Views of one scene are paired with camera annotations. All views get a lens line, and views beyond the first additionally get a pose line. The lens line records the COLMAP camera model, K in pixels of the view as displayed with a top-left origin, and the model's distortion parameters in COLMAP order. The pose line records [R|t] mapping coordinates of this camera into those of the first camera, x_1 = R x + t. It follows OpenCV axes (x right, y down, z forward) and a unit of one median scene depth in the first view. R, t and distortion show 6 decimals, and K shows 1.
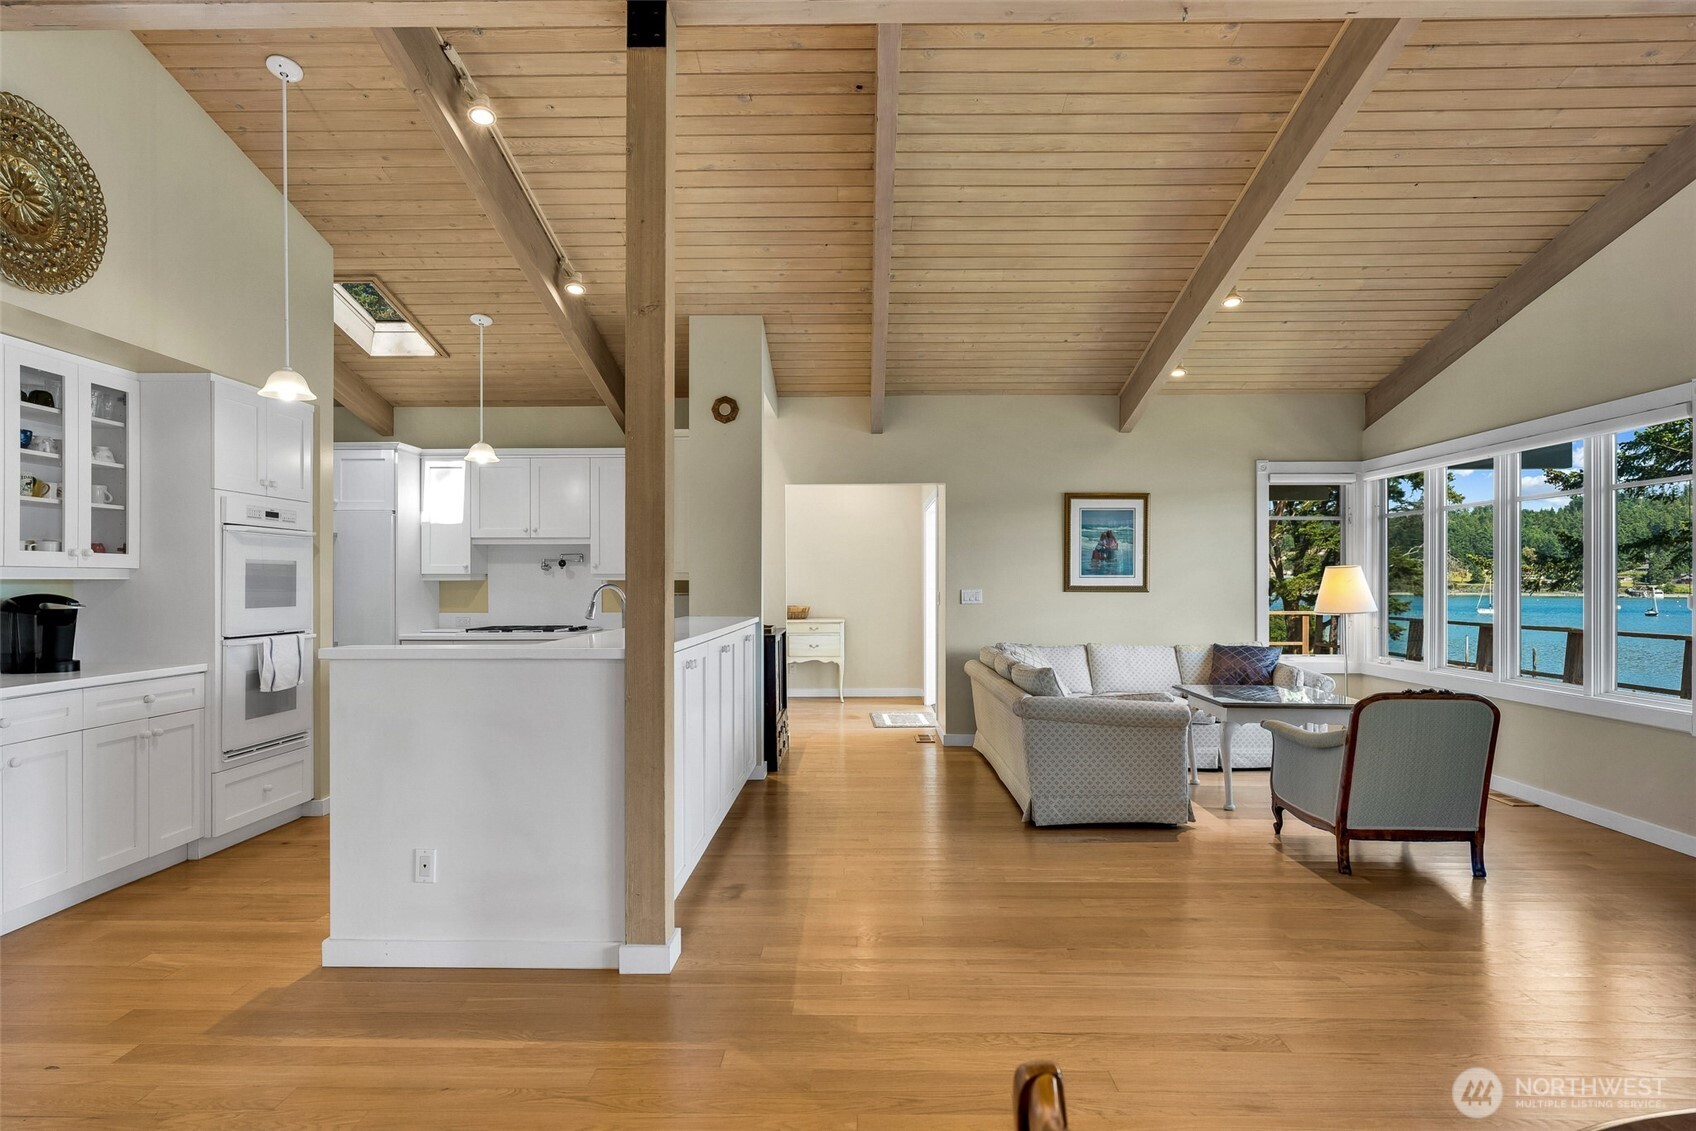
lens RADIAL K [[966.8, 0, 845.2], [0, 966.8, 582.5], [0, 0, 1]] dist [-0.012974, -0.001796]
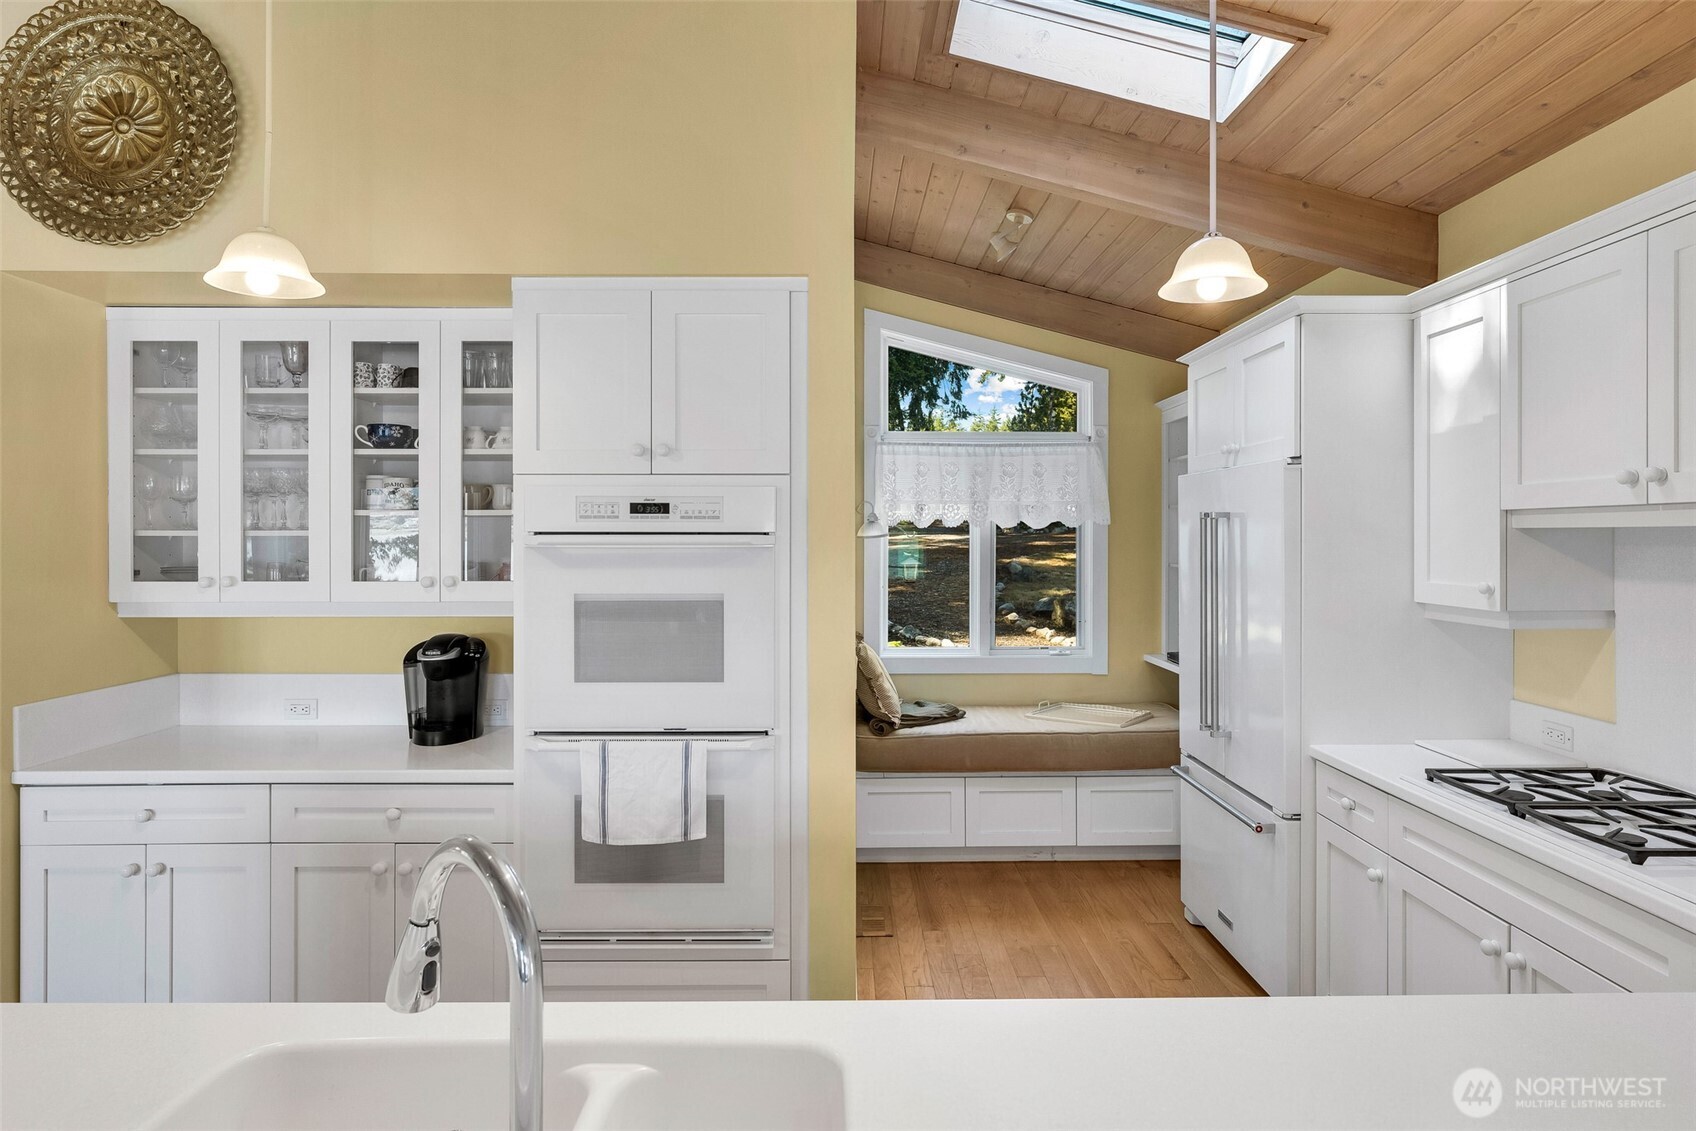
lens RADIAL K [[916.5, 0, 844.1], [0, 916.5, 550.5], [0, 0, 1]] dist [0.002174, -0.000340]
pose [[0.028905, 0.012418, -0.999505, -0.096788], [0.003212, 0.999917, 0.012516, -0.058874], [0.999577, -0.003572, 0.028863, 1.212058]]
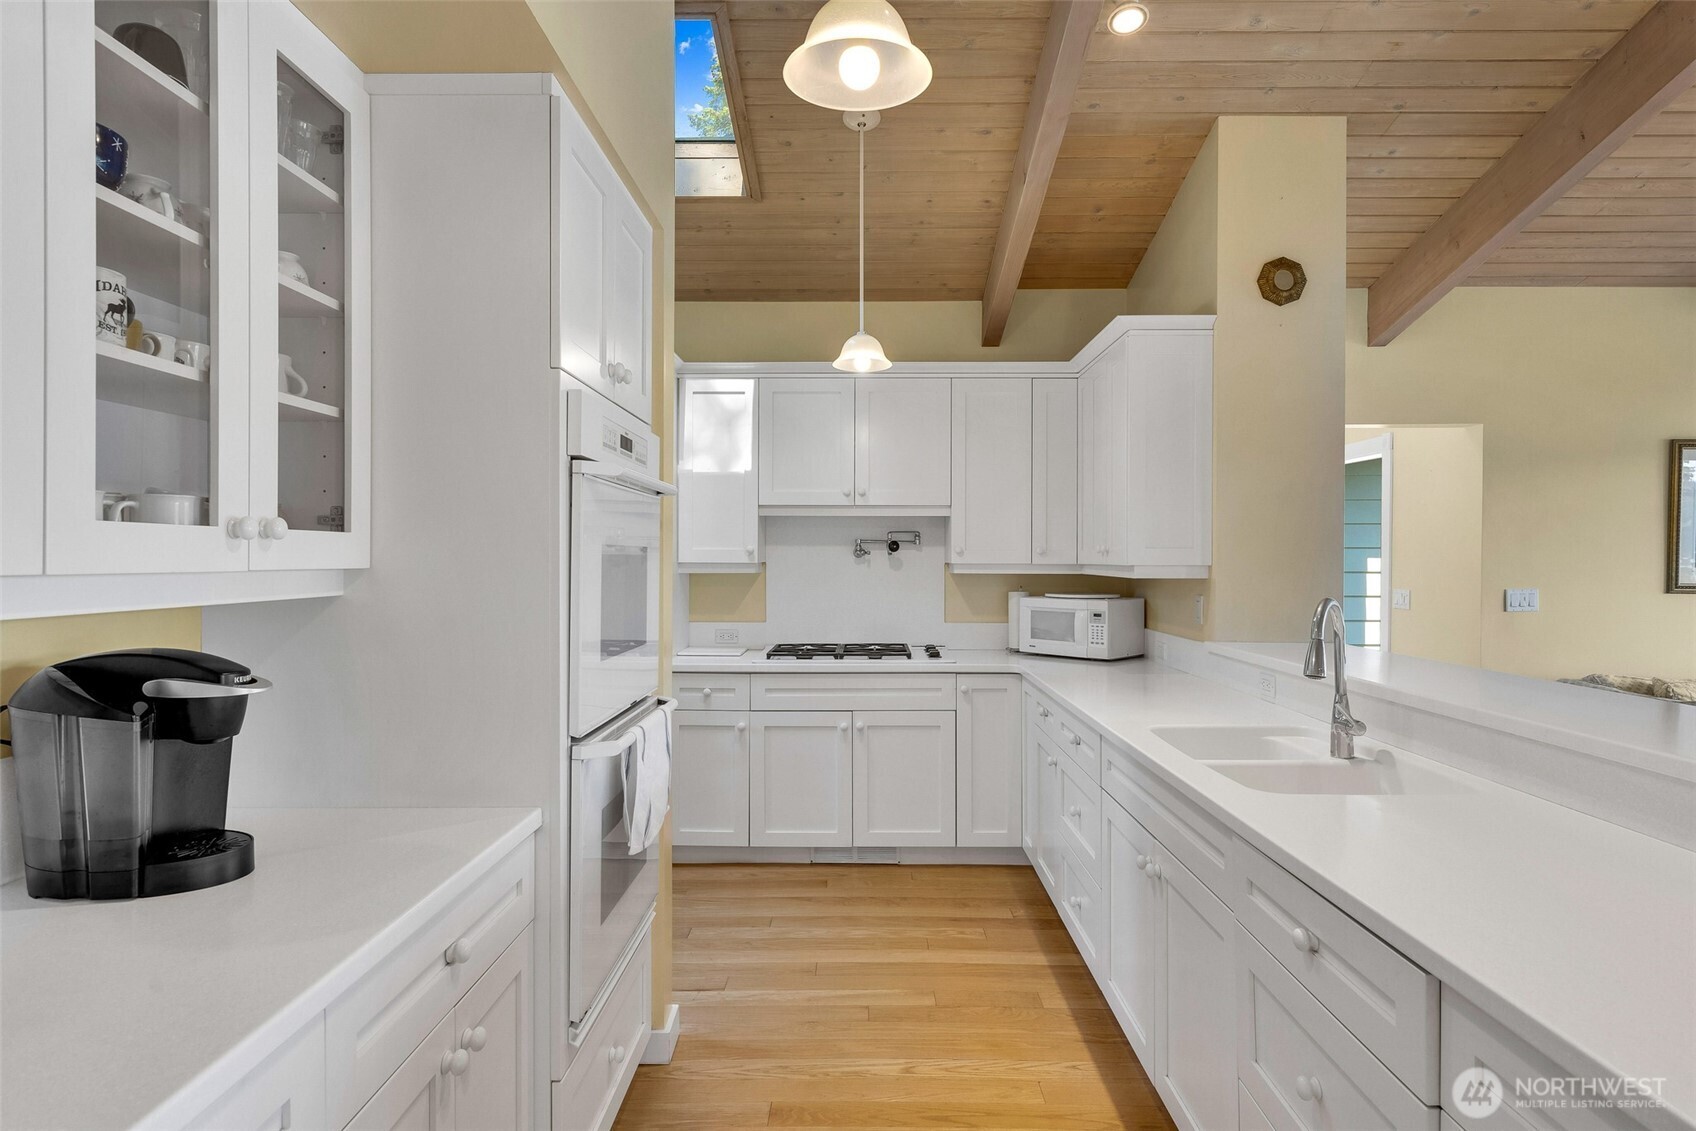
lens RADIAL K [[966.8, 0, 845.2], [0, 966.8, 582.5], [0, 0, 1]] dist [-0.012974, -0.001796]
pose [[0.999994, 0.003396, -0.001036, -0.539548], [-0.003370, 0.999694, 0.024510, -0.019204], [0.001119, -0.024506, 0.999699, 0.602103]]
